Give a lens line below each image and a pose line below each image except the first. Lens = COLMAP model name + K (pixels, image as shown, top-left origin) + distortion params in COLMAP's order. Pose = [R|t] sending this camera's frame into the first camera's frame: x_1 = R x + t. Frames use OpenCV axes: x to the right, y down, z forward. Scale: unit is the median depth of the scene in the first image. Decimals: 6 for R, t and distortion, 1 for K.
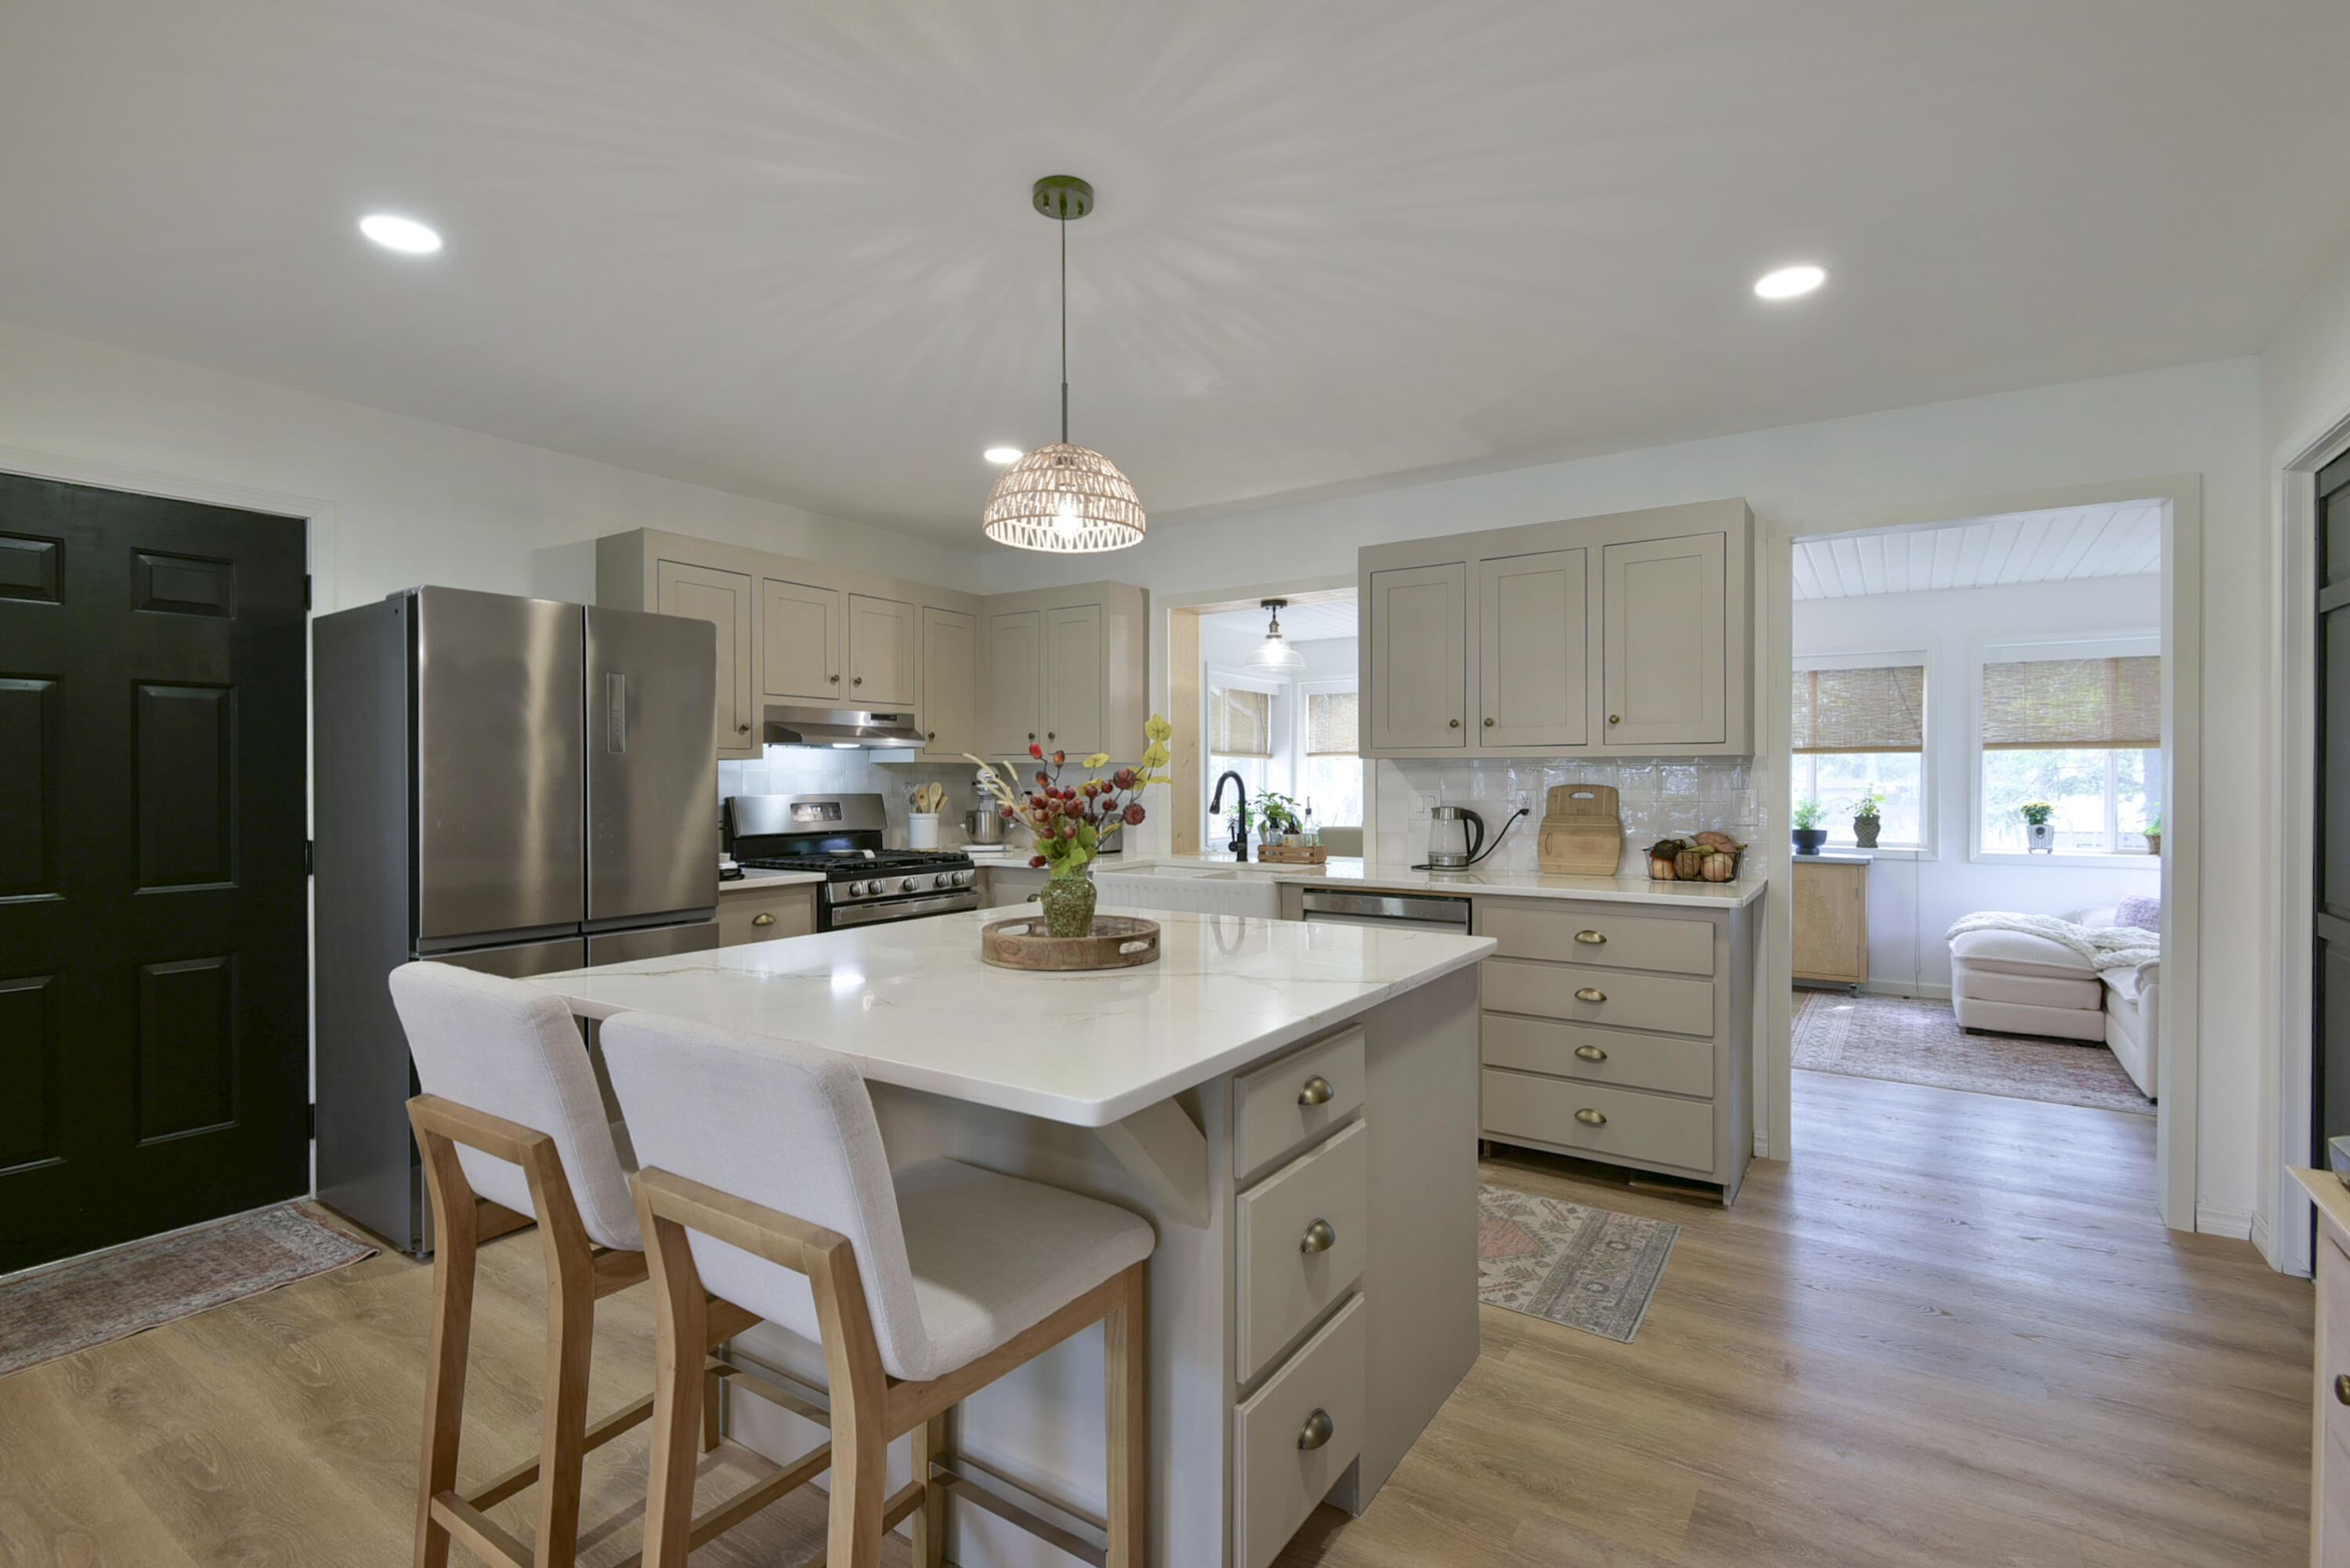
lens RADIAL K [[1077.9, 0, 1164.6], [0, 1077.9, 776.1], [0, 0, 1]] dist [0.045577, -0.039286]
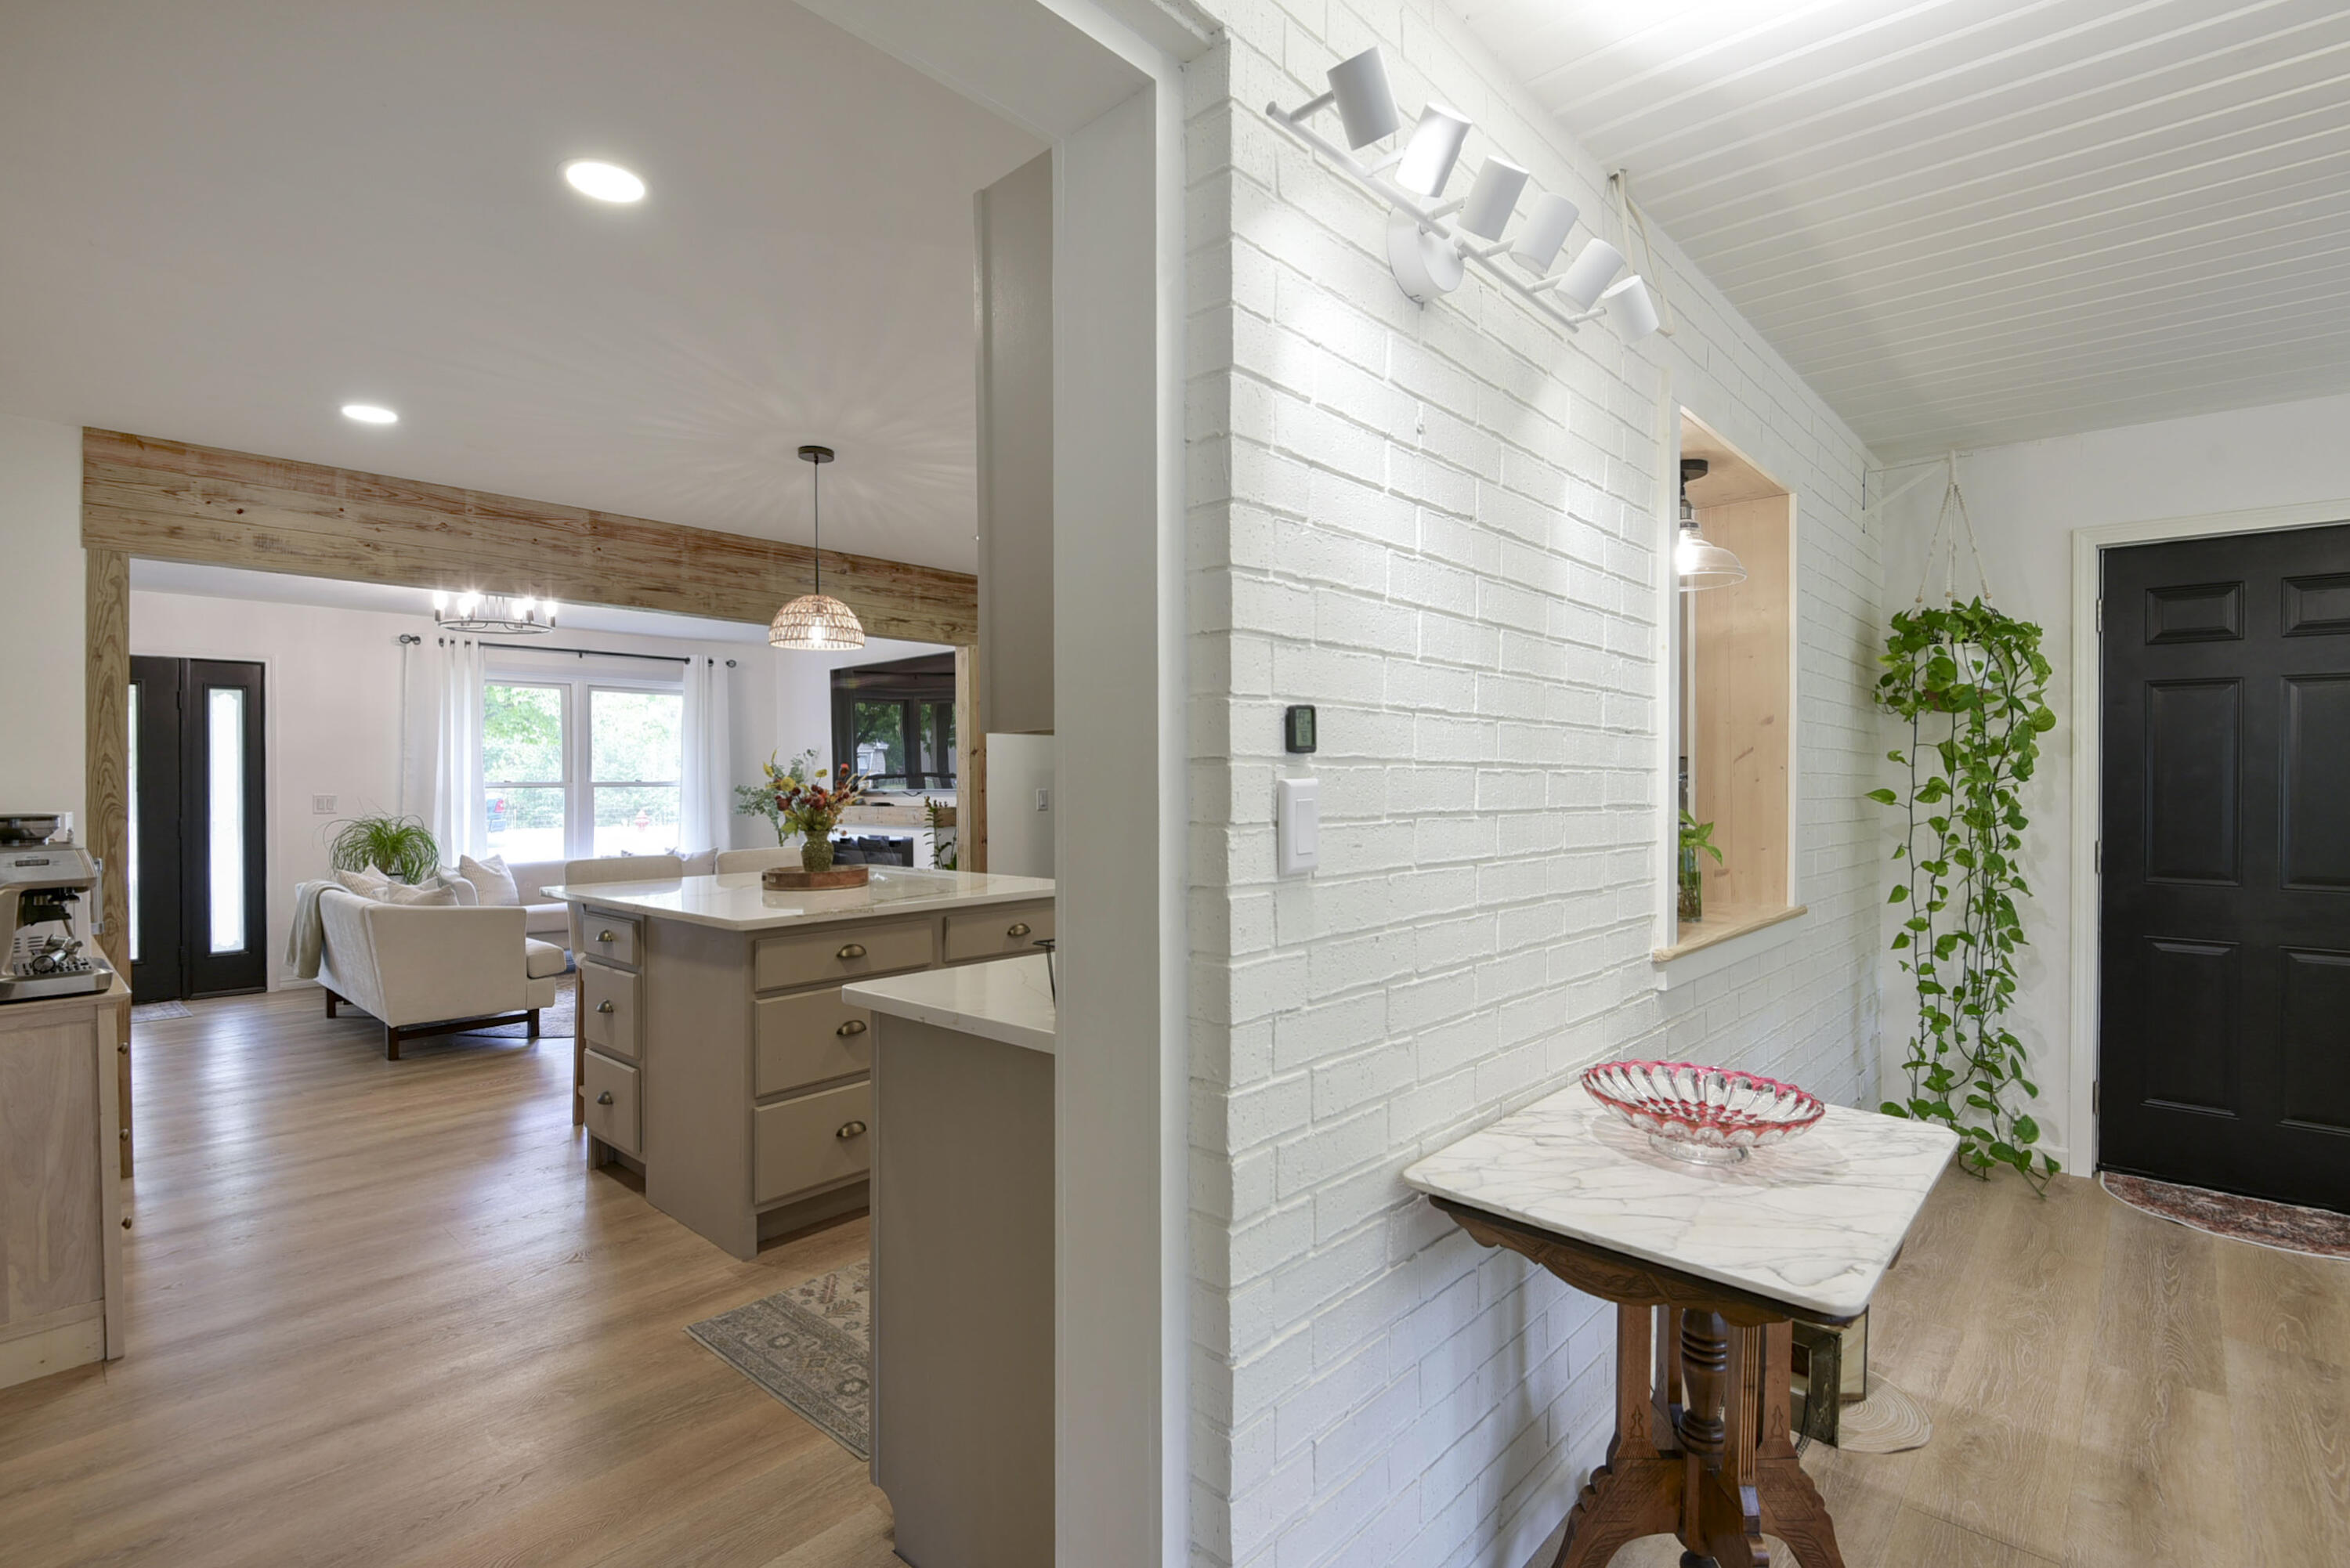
lens RADIAL K [[1077.9, 0, 1164.6], [0, 1077.9, 776.1], [0, 0, 1]] dist [0.045577, -0.039286]
pose [[-0.147149, 0.000575, -0.989114, 0.741350], [0.011779, 0.999930, -0.001171, -0.002119], [0.989044, -0.011823, -0.147146, 0.860349]]
